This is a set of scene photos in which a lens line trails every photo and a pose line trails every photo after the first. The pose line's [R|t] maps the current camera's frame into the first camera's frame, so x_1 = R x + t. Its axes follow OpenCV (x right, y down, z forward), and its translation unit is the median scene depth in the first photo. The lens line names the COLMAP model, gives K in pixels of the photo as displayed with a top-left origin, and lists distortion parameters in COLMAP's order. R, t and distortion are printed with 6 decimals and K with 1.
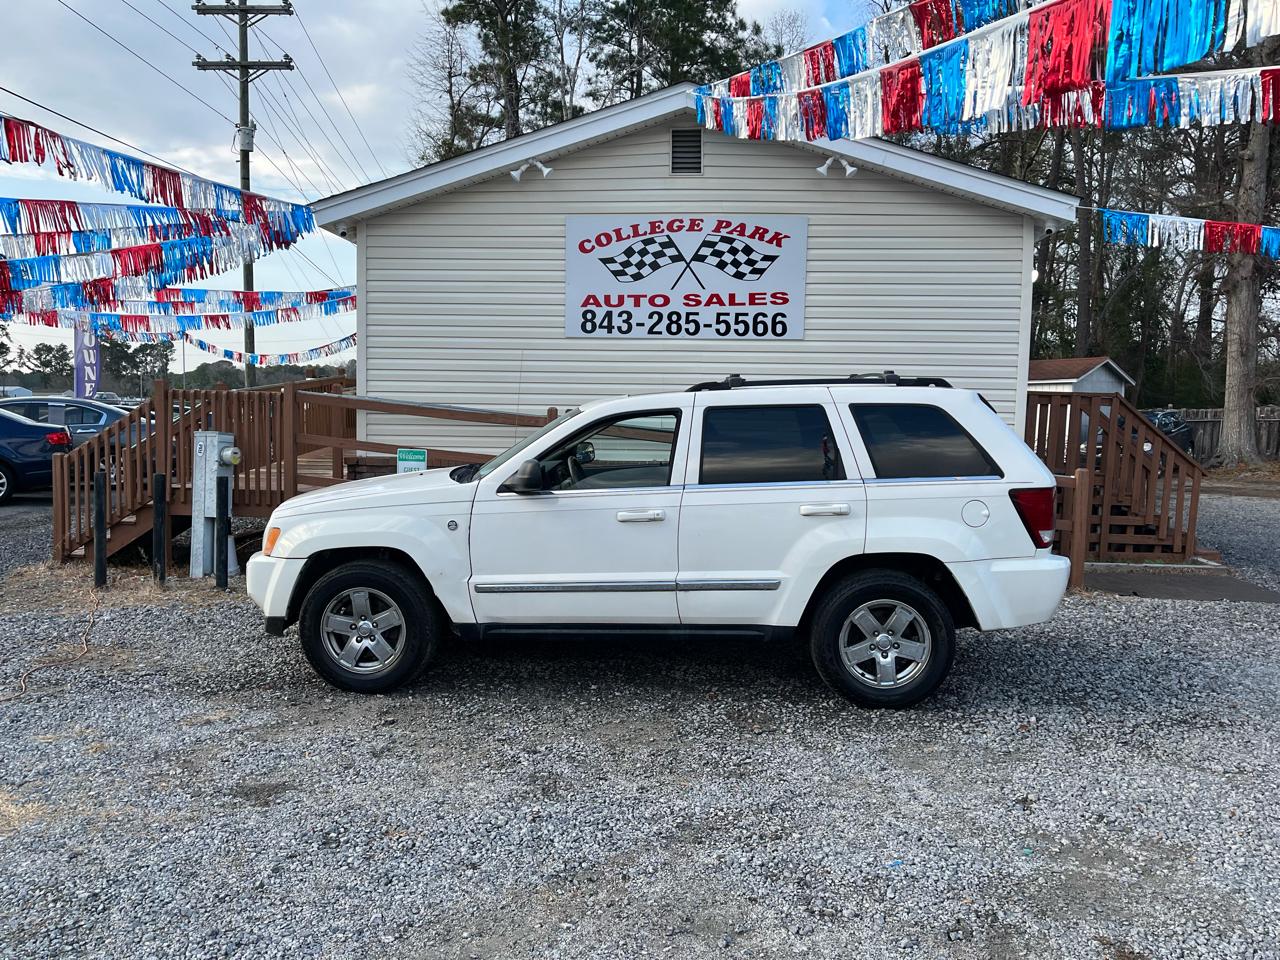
lens RADIAL K [[958.9, 0, 635.1], [0, 958.9, 487.6], [0, 0, 1]] dist [0.060220, -0.083798]
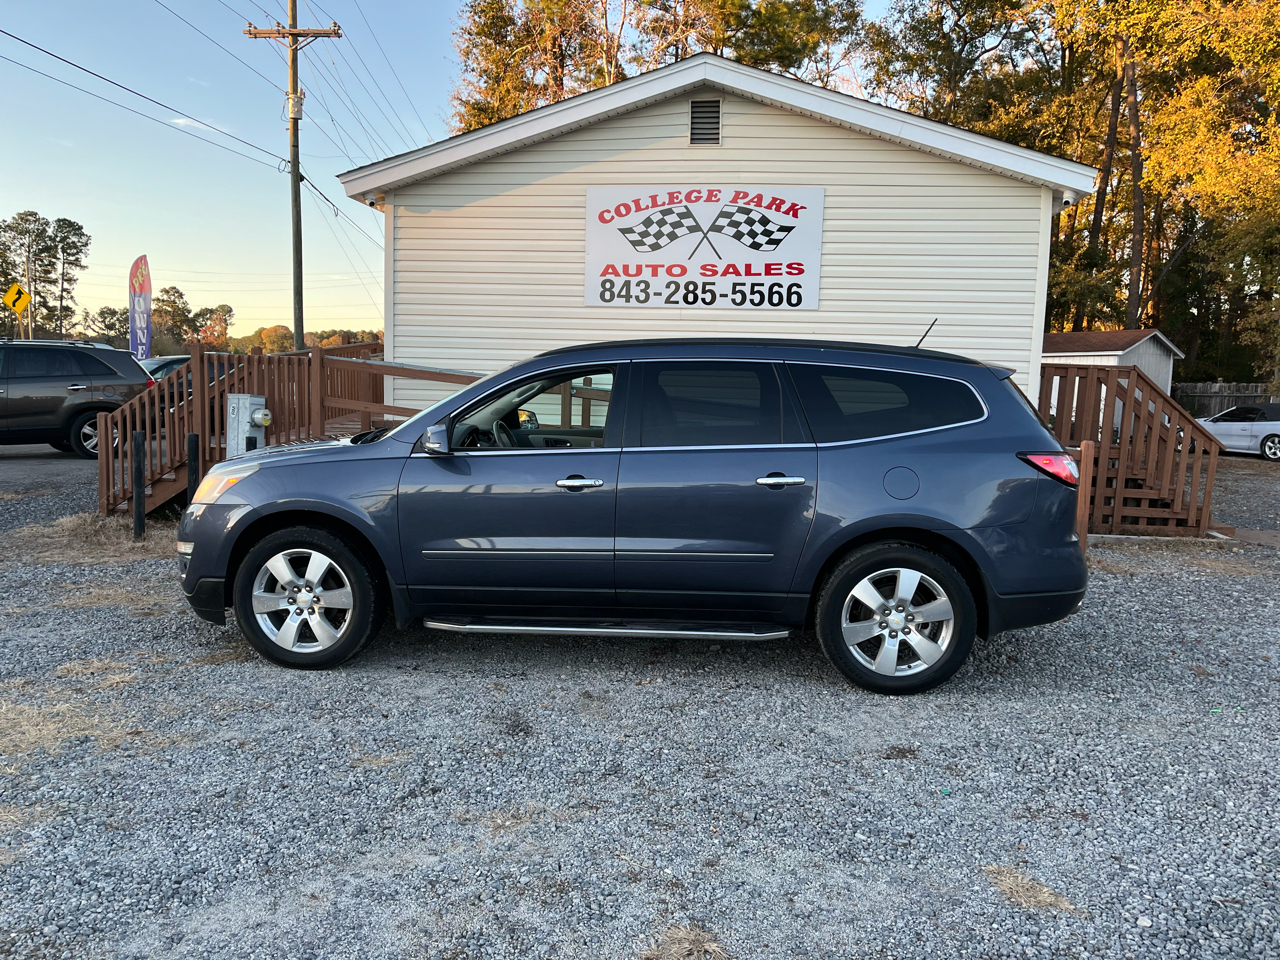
lens RADIAL K [[958.9, 0, 636.4], [0, 958.9, 484.5], [0, 0, 1]] dist [0.060220, -0.083798]
pose [[0.998663, 0.016009, -0.049148, 0.036487], [-0.014556, 0.999450, 0.029782, 0.002426], [0.049598, -0.029027, 0.998347, -0.026921]]
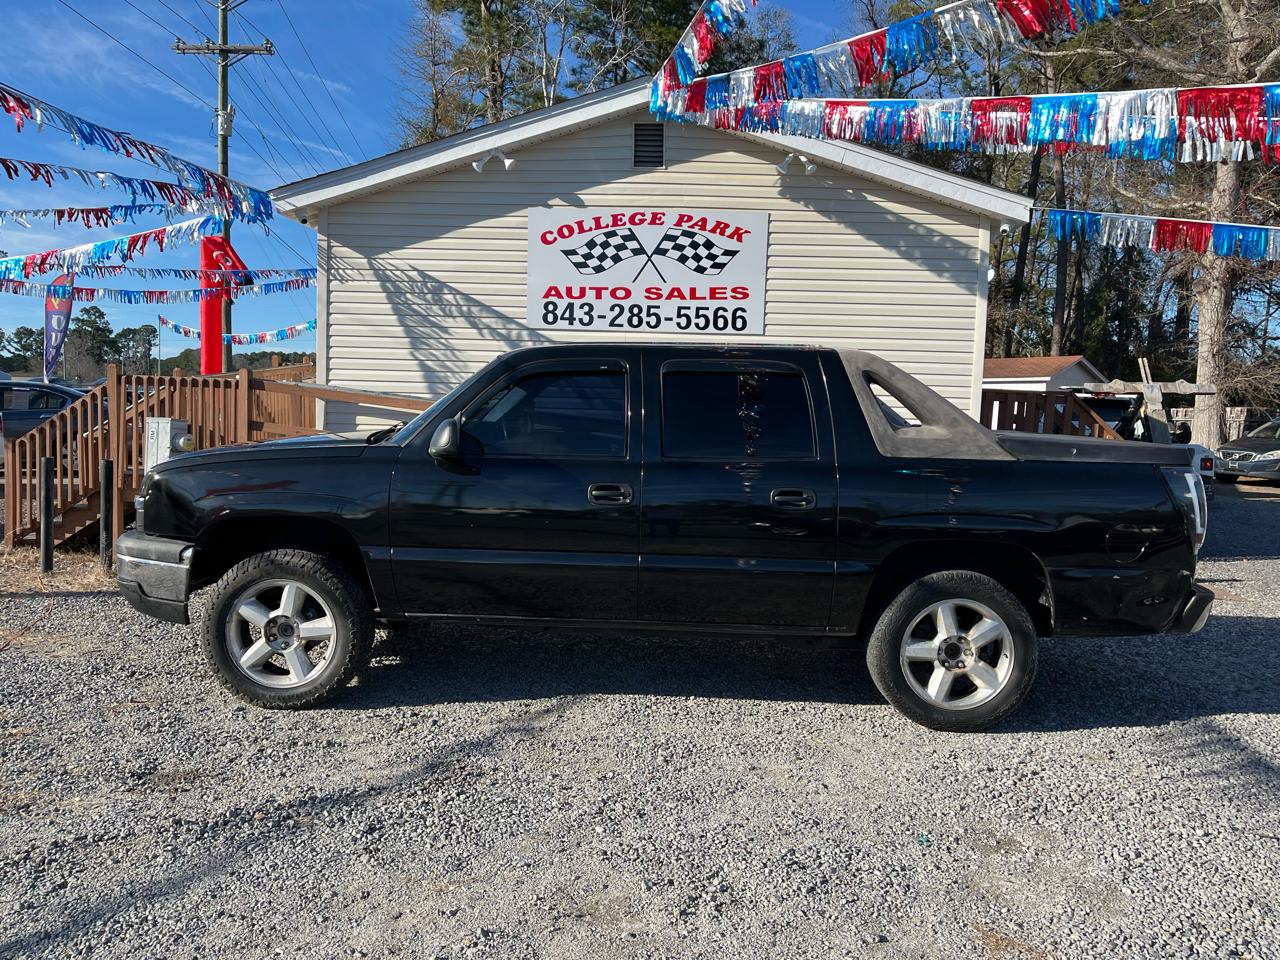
lens RADIAL K [[958.9, 0, 642.5], [0, 958.9, 481.7], [0, 0, 1]] dist [0.060220, -0.083798]
pose [[0.999721, 0.011675, 0.020523, 0.029677], [-0.011713, 0.999930, 0.001725, 0.000227], [-0.020501, -0.001965, 0.999788, -0.004791]]
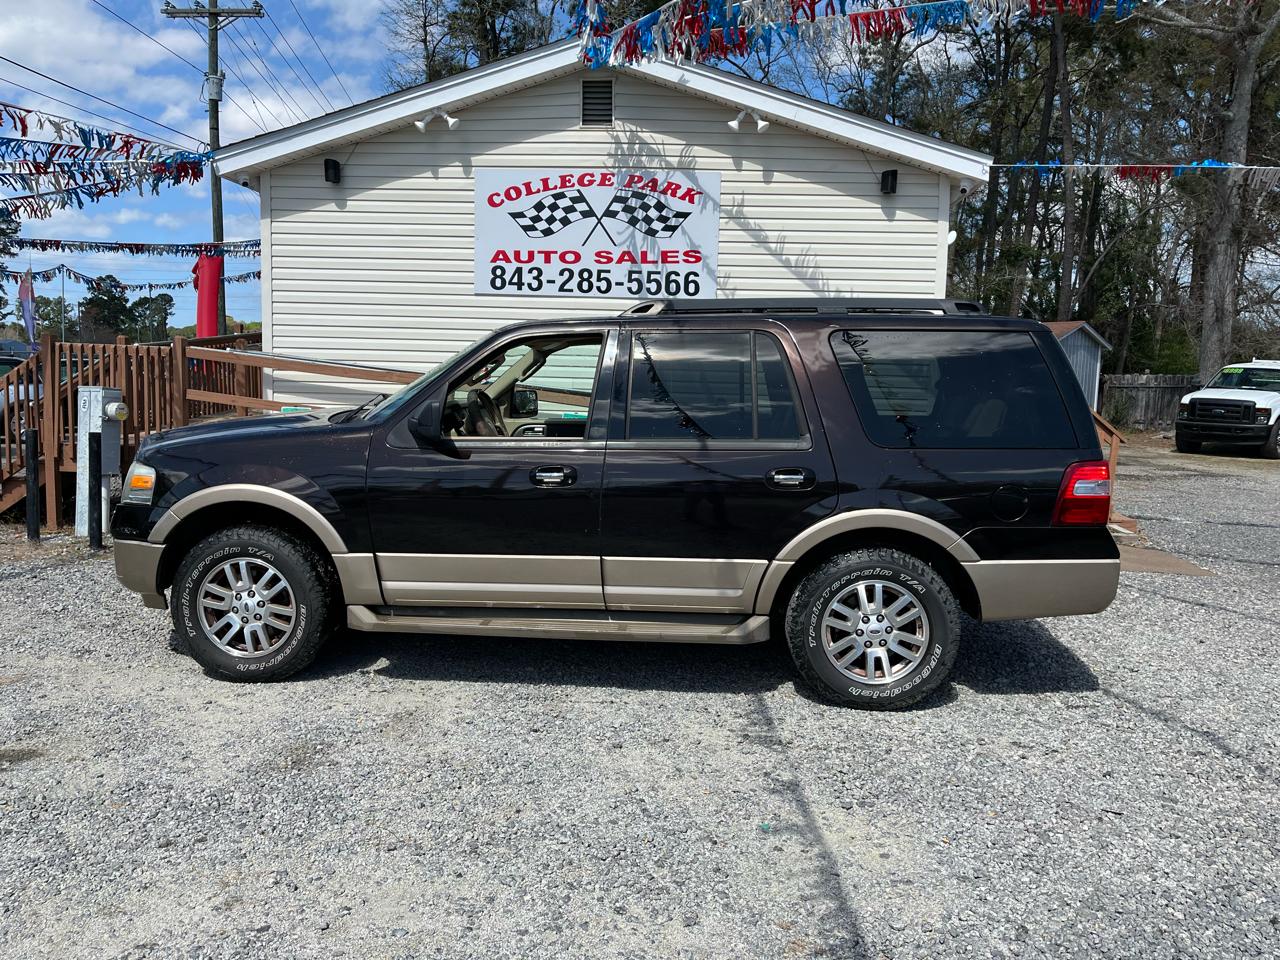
lens RADIAL K [[958.9, 0, 642.9], [0, 958.9, 479.2], [0, 0, 1]] dist [0.060220, -0.083798]
pose [[0.999937, 0.010437, 0.004042, 0.097845], [-0.010562, 0.999418, 0.032434, -0.001778], [-0.003701, -0.032475, 0.999466, 0.015558]]
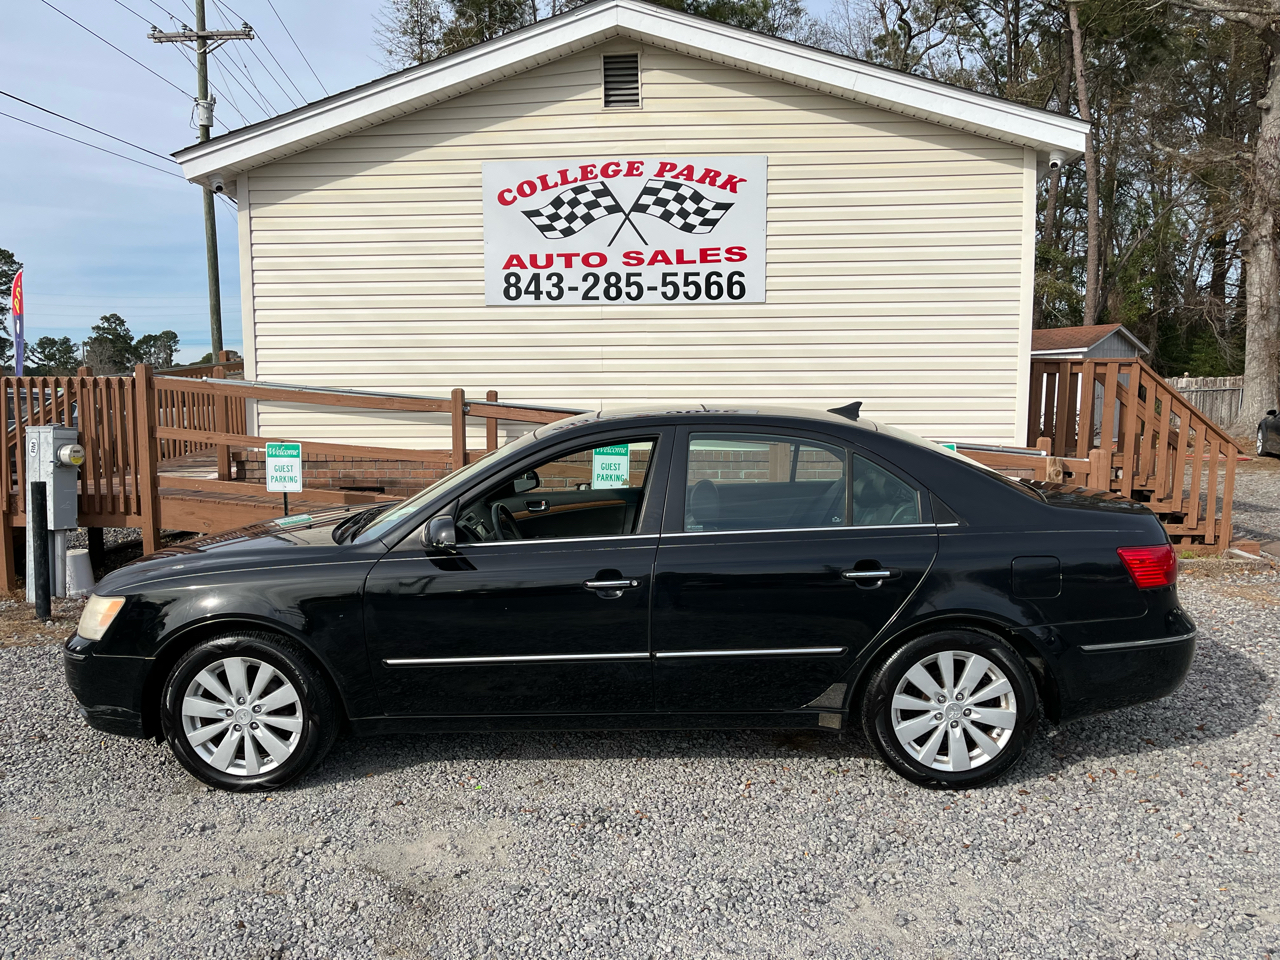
lens RADIAL K [[958.9, 0, 640.8], [0, 958.9, 482.3], [0, 0, 1]] dist [0.060220, -0.083798]
pose [[0.999770, -0.020823, -0.005124, 0.066376], [0.020892, 0.999688, 0.013717, -0.009537], [0.004837, -0.013820, 0.999893, 0.150668]]
